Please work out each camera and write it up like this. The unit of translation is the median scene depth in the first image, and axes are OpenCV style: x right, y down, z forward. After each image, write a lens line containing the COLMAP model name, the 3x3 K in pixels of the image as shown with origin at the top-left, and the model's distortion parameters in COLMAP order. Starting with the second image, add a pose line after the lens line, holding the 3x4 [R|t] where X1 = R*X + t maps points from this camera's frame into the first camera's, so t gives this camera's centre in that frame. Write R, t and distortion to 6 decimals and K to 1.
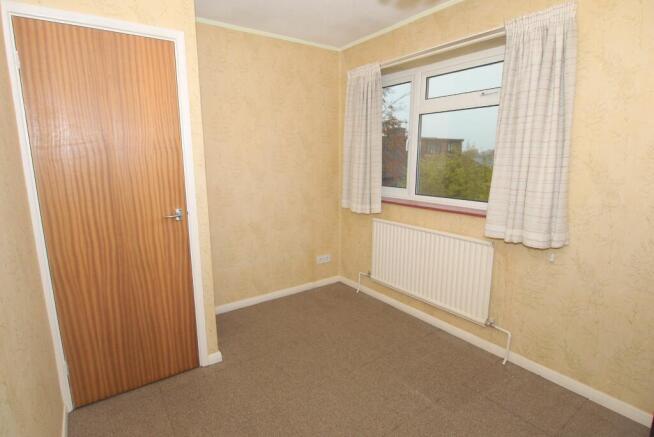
lens RADIAL K [[344.7, 0, 327.0], [0, 344.7, 218.5], [0, 0, 1]] dist [-0.001727, -0.010626]
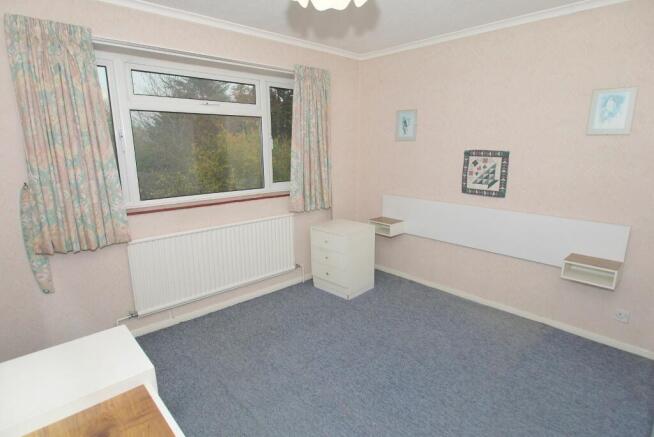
lens RADIAL K [[344.7, 0, 327.0], [0, 344.7, 218.5], [0, 0, 1]] dist [-0.001727, -0.010626]
pose [[-0.111827, -0.208837, 0.971536, -0.706472], [0.183768, 0.956459, 0.226749, -0.151348], [-0.976588, 0.203894, -0.068580, 0.703045]]
